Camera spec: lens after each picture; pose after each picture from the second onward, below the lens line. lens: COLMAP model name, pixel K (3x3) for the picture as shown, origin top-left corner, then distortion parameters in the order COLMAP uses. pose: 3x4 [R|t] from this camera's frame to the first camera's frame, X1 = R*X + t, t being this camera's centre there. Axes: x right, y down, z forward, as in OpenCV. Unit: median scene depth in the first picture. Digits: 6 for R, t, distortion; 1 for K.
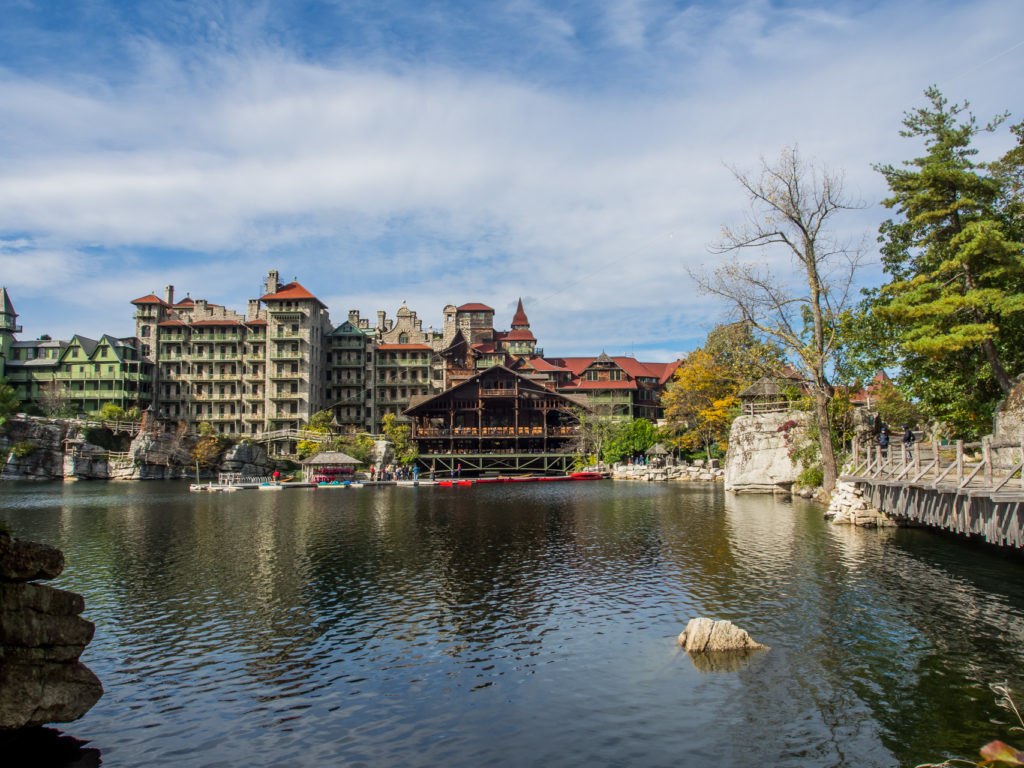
lens RADIAL K [[792.3, 0, 512.0], [0, 792.3, 384.0], [0, 0, 1]] dist [-0.006342, -0.006993]
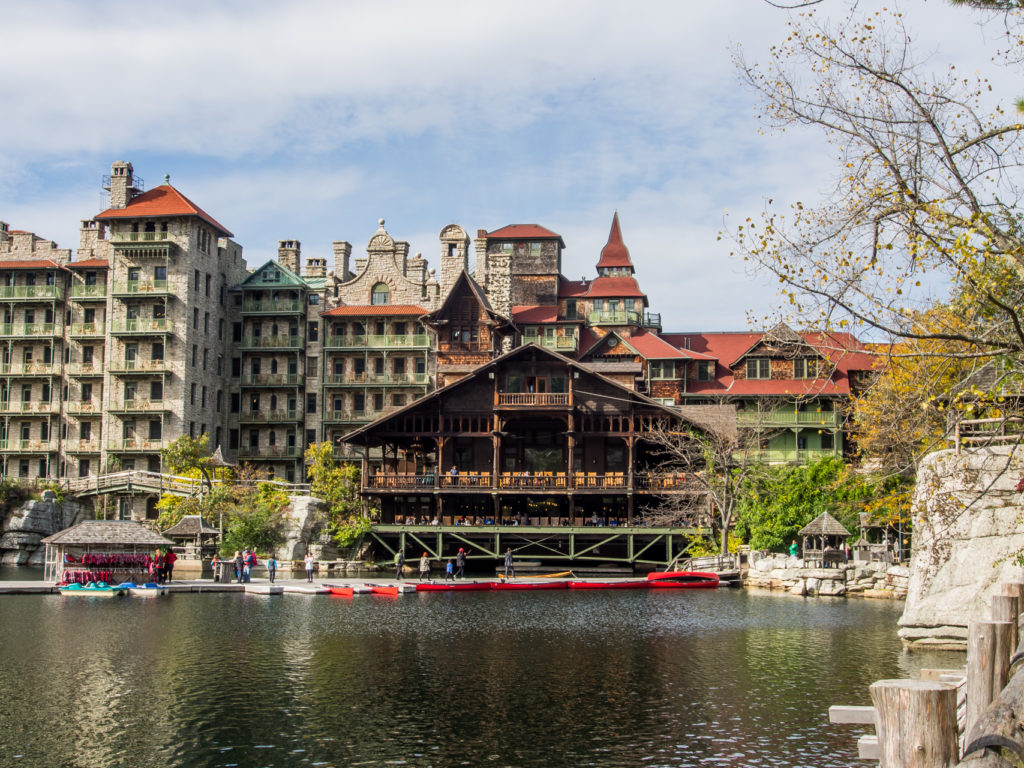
lens RADIAL K [[1427.8, 0, 515.6], [0, 1427.8, 387.9], [0, 0, 1]] dist [0.009147, -0.021041]
pose [[0.991066, 0.003926, -0.133314, 0.077806], [-0.004367, 0.999986, -0.003009, 0.005218], [0.133300, 0.003564, 0.991069, 0.114212]]
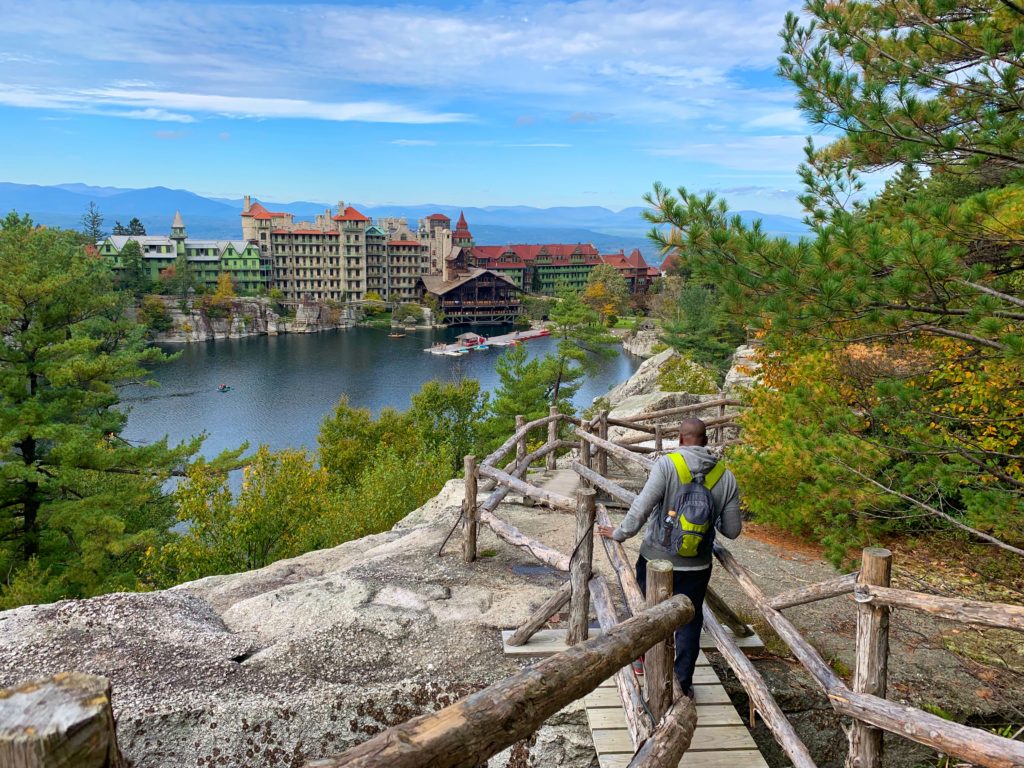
lens RADIAL K [[774.8, 0, 512.9], [0, 774.8, 372.9], [0, 0, 1]] dist [0.107922, -0.190631]
pose [[0.927217, -0.046974, 0.371567, -0.606010], [-0.062460, 0.958815, 0.277079, -0.281675], [-0.369279, -0.280121, 0.886095, -0.721453]]
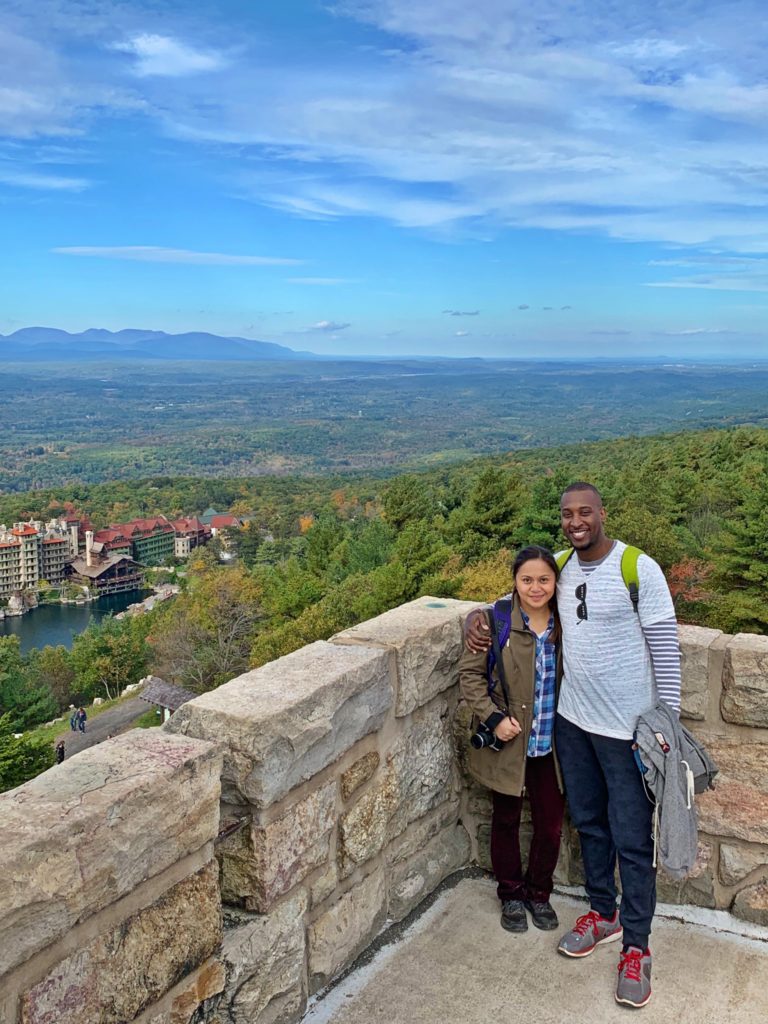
lens RADIAL K [[1146.6, 0, 384.0], [0, 1146.6, 512.0], [0, 0, 1]] dist [0.241178, -0.863852]
pose [[0.680820, -0.102549, 0.725237, -2.229113], [-0.071658, 0.976075, 0.205286, -1.036747], [-0.728937, -0.191732, 0.657183, -2.303912]]
